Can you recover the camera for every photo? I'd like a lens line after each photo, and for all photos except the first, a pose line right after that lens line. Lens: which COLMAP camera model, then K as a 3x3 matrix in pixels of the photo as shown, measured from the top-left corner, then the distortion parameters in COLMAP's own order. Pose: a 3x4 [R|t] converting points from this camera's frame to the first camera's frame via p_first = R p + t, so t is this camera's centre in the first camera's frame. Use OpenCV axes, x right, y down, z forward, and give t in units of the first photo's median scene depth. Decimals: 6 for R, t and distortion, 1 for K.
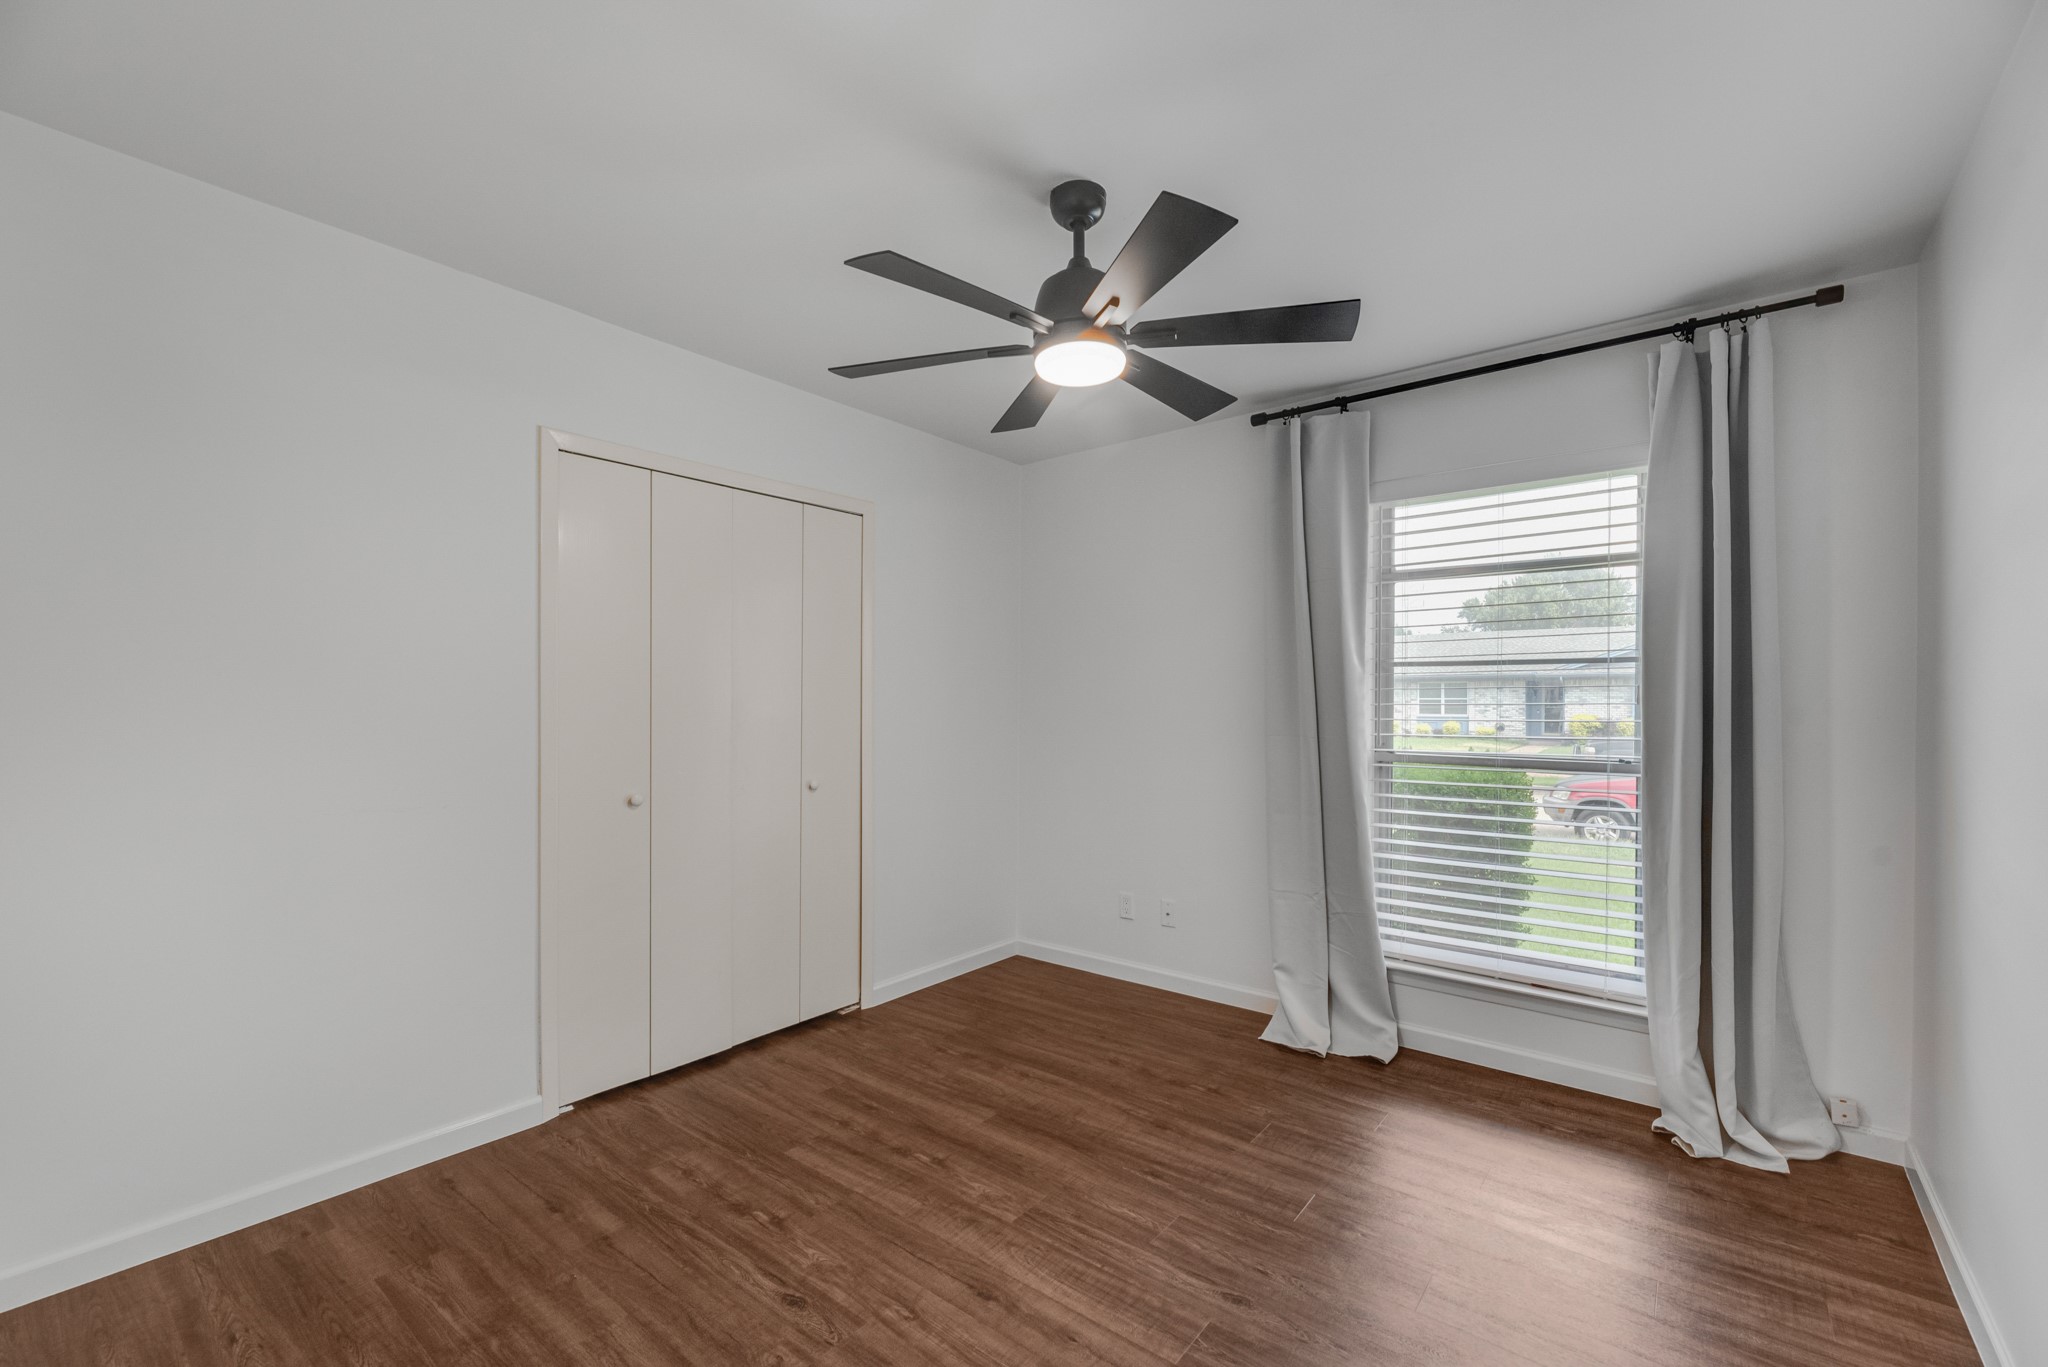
lens RADIAL K [[860.6, 0, 1024.1], [0, 860.6, 692.8], [0, 0, 1]] dist [-0.001969, -0.001124]
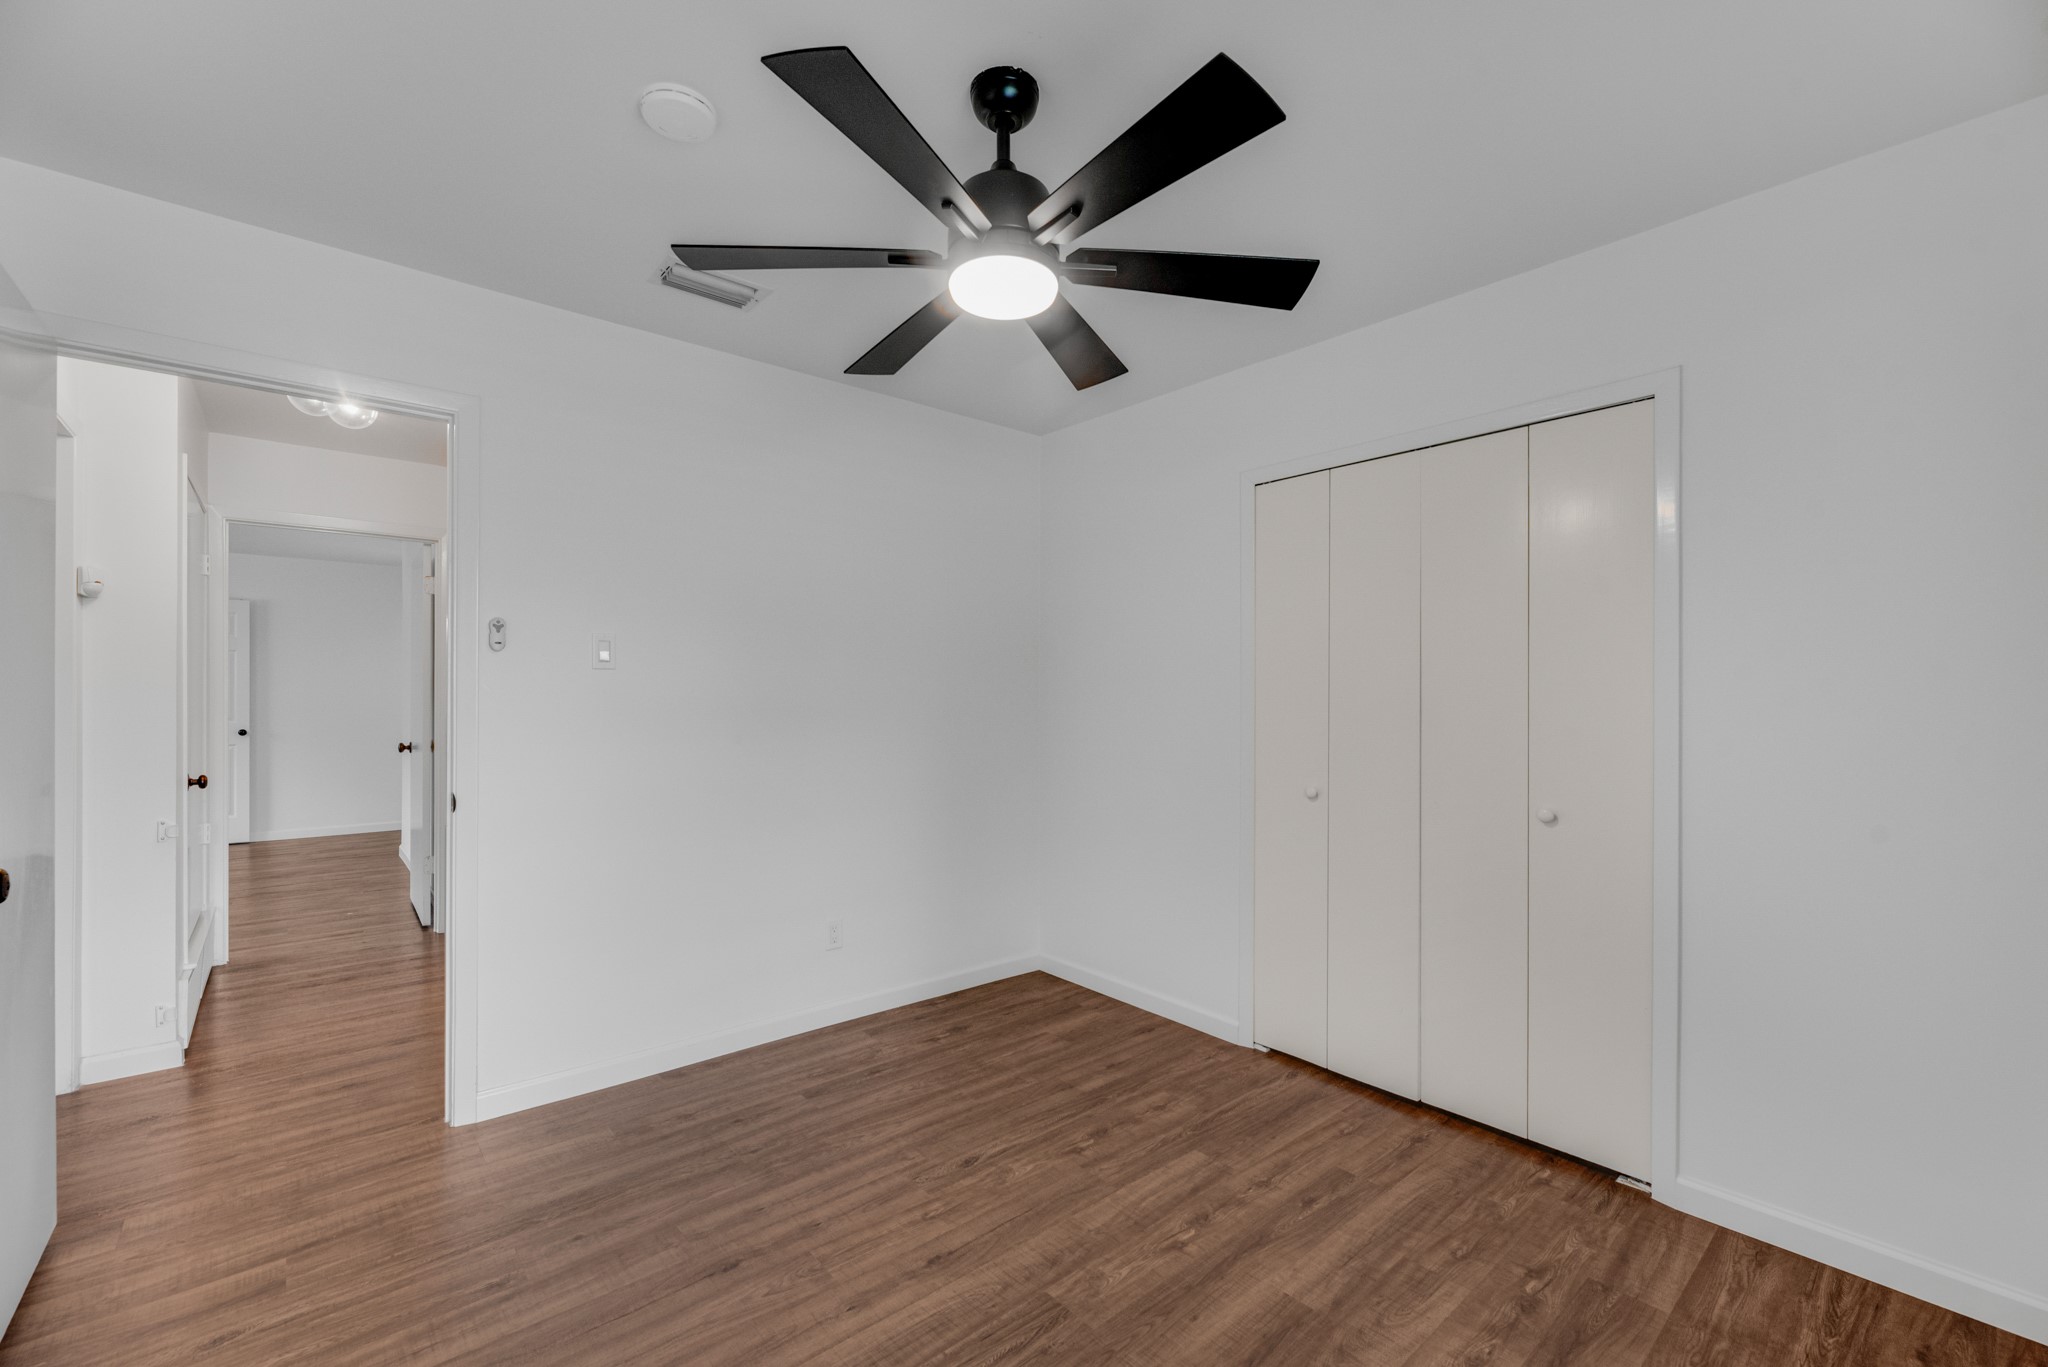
lens RADIAL K [[860.6, 0, 1031.8], [0, 860.6, 694.3], [0, 0, 1]] dist [-0.001969, -0.001124]
pose [[-0.182225, -0.003427, -0.983251, 0.776493], [0.006657, 0.999967, -0.004719, 0.009191], [0.983234, -0.007405, -0.182197, 1.048203]]
